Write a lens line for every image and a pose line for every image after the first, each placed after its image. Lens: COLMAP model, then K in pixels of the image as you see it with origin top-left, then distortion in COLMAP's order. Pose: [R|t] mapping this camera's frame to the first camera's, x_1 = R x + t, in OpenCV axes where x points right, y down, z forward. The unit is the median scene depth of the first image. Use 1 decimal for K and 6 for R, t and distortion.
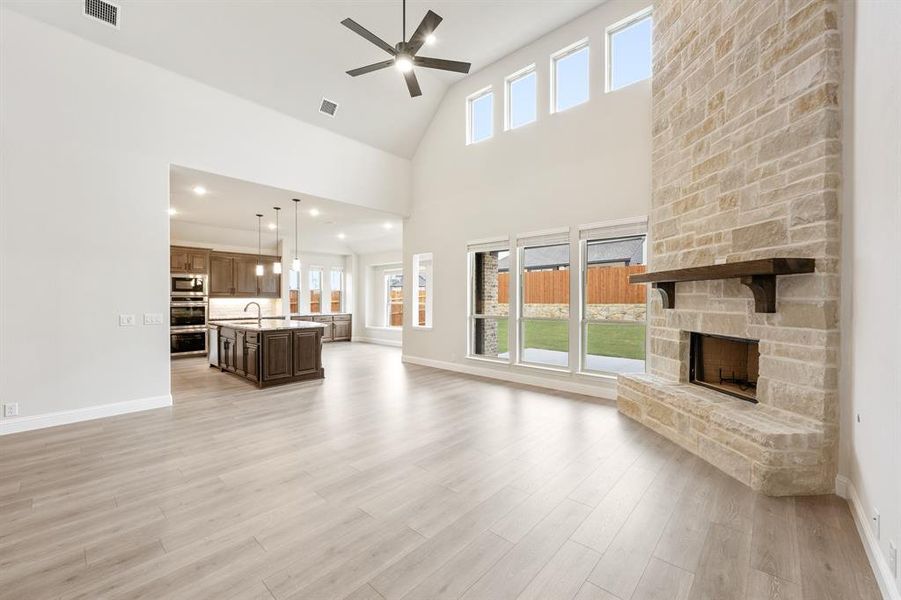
lens RADIAL K [[360.1, 0, 450.2], [0, 360.1, 302.5], [0, 0, 1]] dist [0.000380, -0.000014]
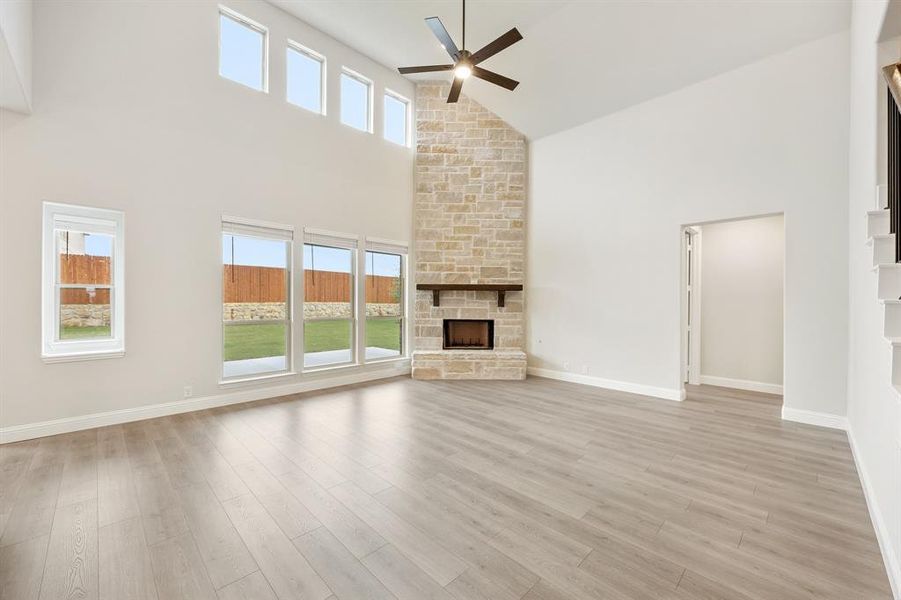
lens RADIAL K [[360.1, 0, 450.2], [0, 360.1, 302.5], [0, 0, 1]] dist [0.000380, -0.000014]
pose [[0.049891, -0.004224, 0.998746, -1.120913], [0.002002, 0.999989, 0.004129, -0.008070], [-0.998753, 0.001793, 0.049899, 0.953821]]
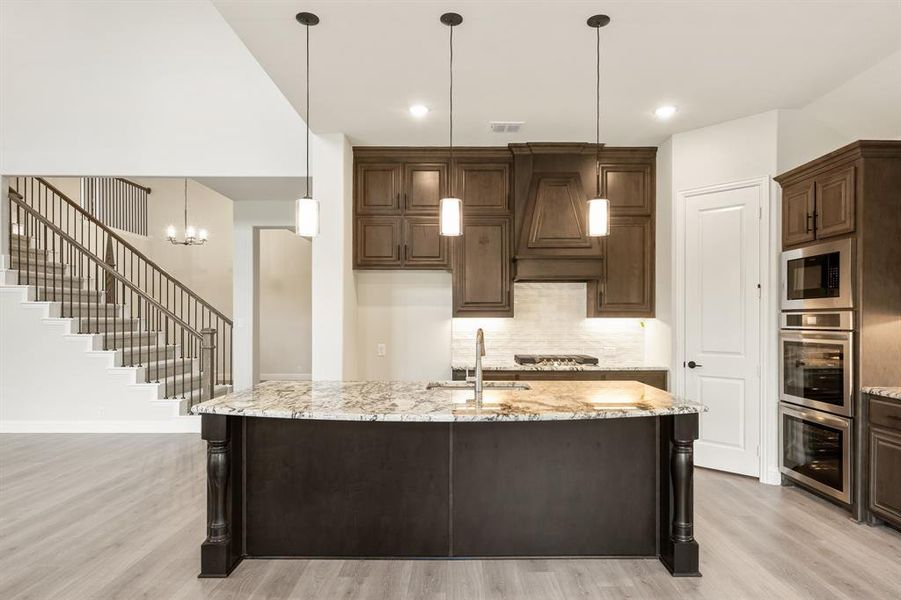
lens RADIAL K [[527.3, 0, 460.3], [0, 527.3, 318.9], [0, 0, 1]] dist [0.002042, 0.000696]
pose [[-0.736024, 0.000088, -0.676956, -0.359675], [-0.006141, 0.999958, 0.006806, -0.025604], [0.676928, 0.009167, -0.735992, 2.503130]]
